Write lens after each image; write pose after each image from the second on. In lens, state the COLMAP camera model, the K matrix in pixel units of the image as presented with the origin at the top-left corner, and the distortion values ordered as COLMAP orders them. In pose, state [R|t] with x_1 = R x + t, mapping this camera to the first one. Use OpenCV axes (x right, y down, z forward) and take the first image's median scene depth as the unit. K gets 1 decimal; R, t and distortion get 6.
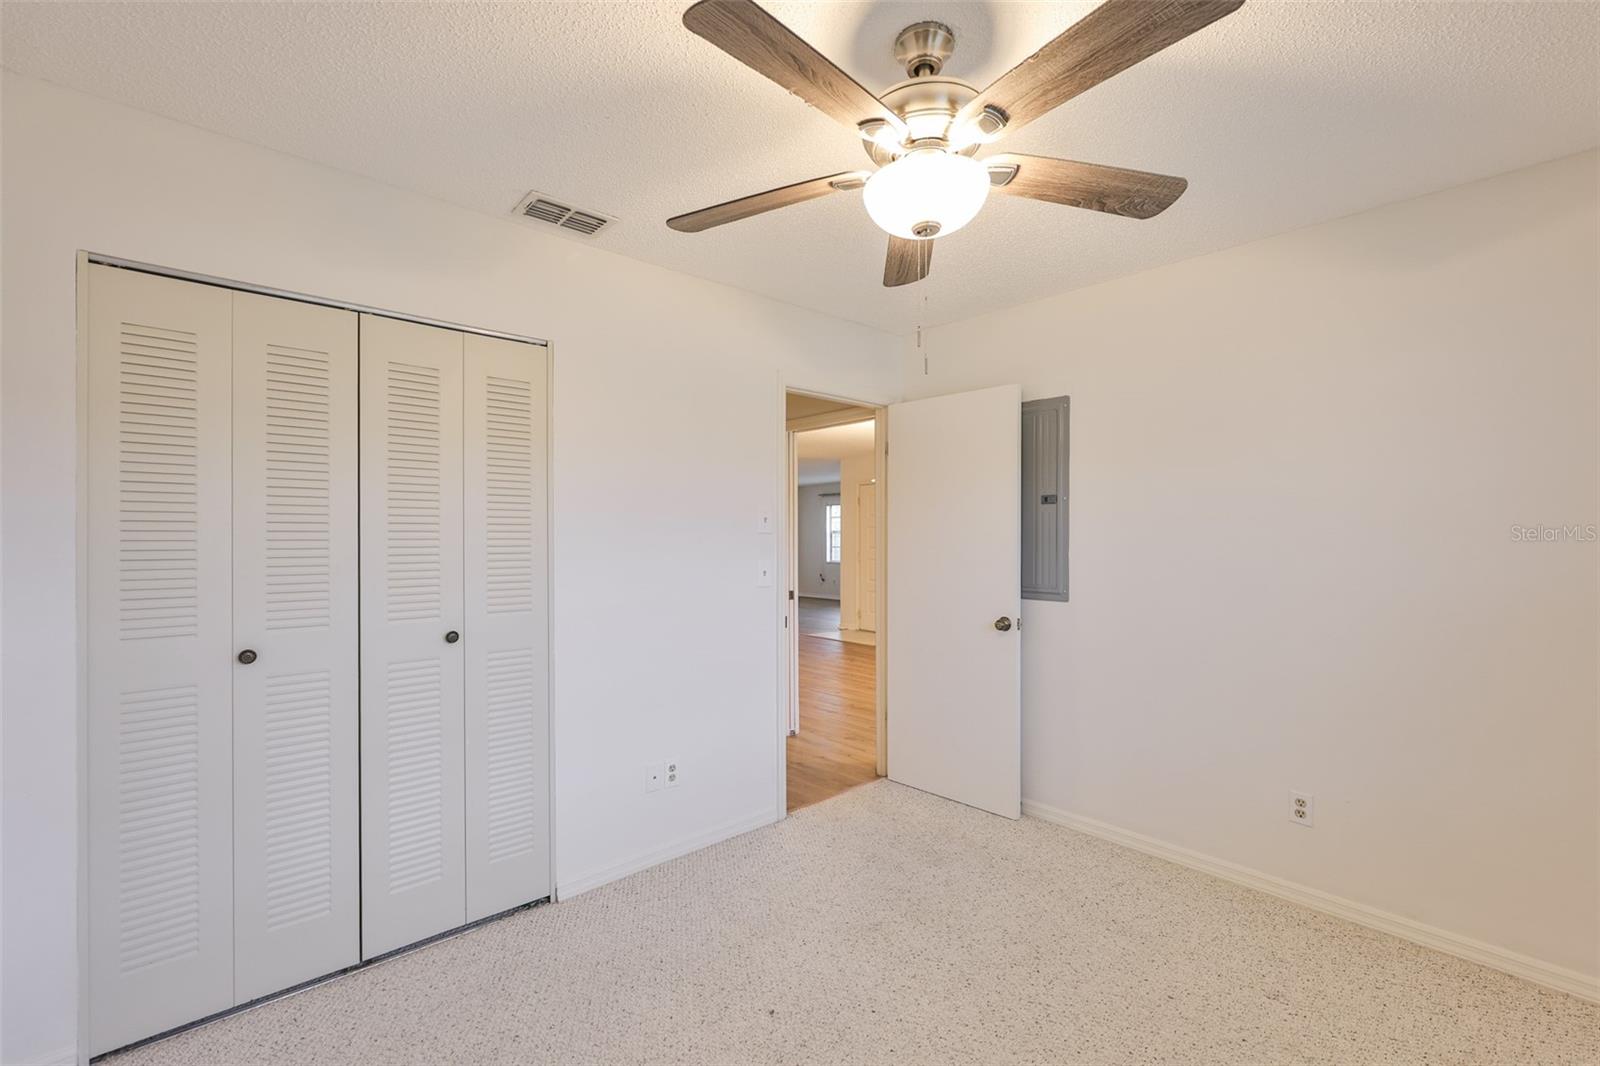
lens RADIAL K [[697.2, 0, 800.0], [0, 697.2, 533.0], [0, 0, 1]] dist [0.000716, 0.000134]
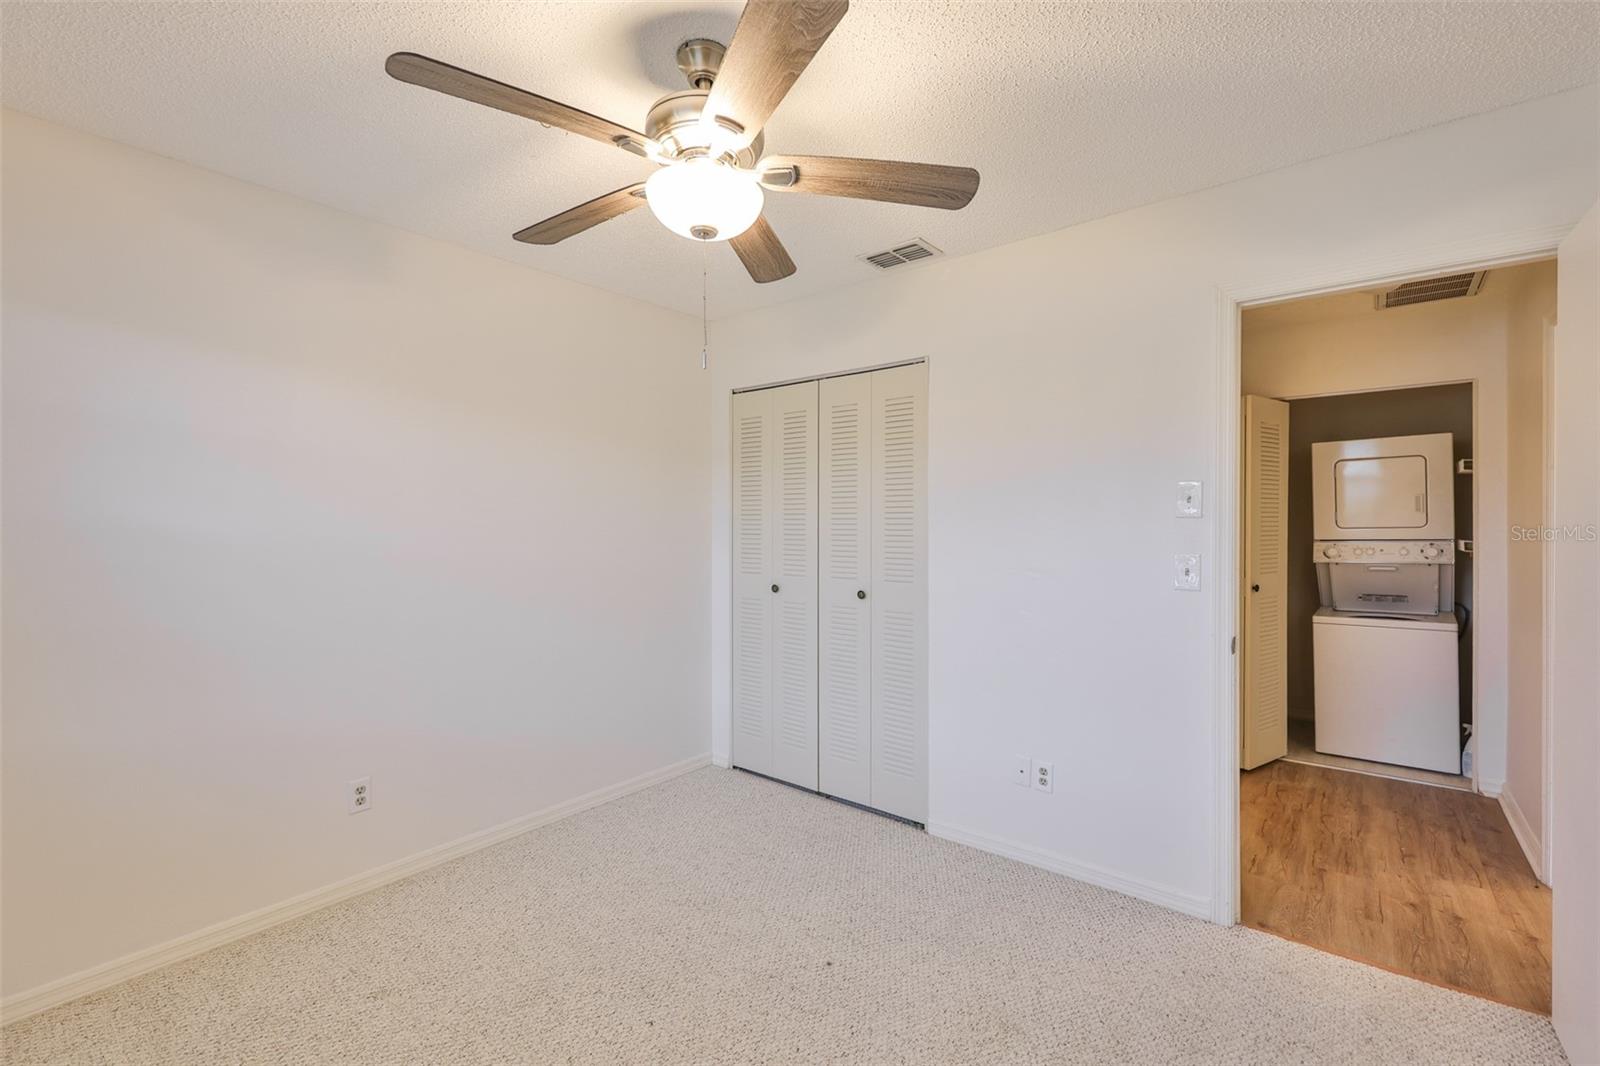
lens RADIAL K [[690.4, 0, 793.8], [0, 690.4, 524.0], [0, 0, 1]] dist [0.001159, 0.000086]
pose [[0.152429, 0.004356, -0.988305, 0.785735], [0.003849, 0.999980, 0.005001, 0.000539], [0.988307, -0.004567, 0.152409, 0.615882]]
